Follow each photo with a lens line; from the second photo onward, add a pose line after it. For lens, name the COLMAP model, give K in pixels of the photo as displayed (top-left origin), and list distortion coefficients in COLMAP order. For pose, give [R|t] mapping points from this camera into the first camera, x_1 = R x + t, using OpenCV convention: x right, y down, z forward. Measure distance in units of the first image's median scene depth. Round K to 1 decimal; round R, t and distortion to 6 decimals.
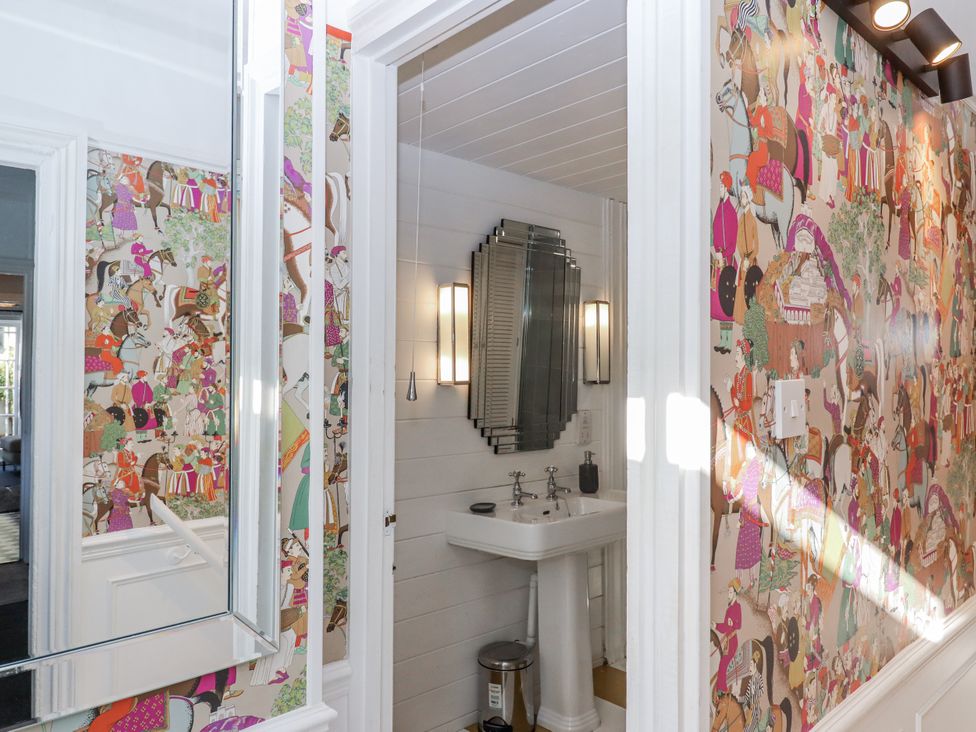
lens RADIAL K [[707.3, 0, 488.0], [0, 707.3, 366.0], [0, 0, 1]] dist [0.031362, 0.000379]
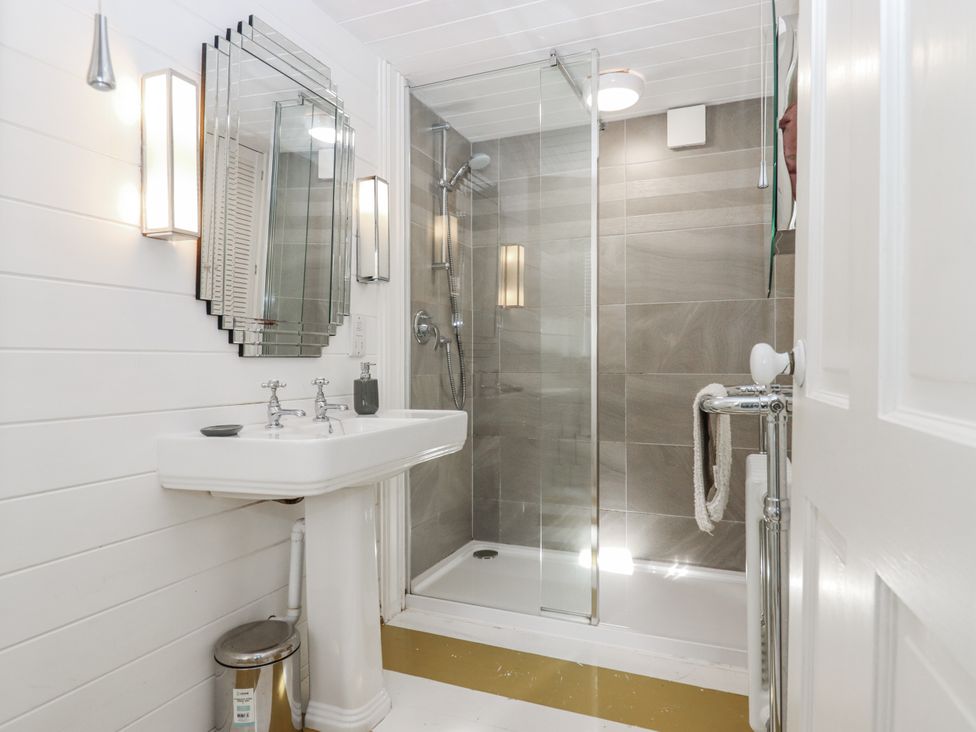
lens RADIAL K [[604.1, 0, 488.0], [0, 604.1, 366.0], [0, 0, 1]] dist [-0.003164, -0.002493]
pose [[0.911836, -0.002483, 0.410548, -0.011108], [-0.006414, 0.999774, 0.020292, 0.121365], [-0.410506, -0.021137, 0.911613, 0.365464]]
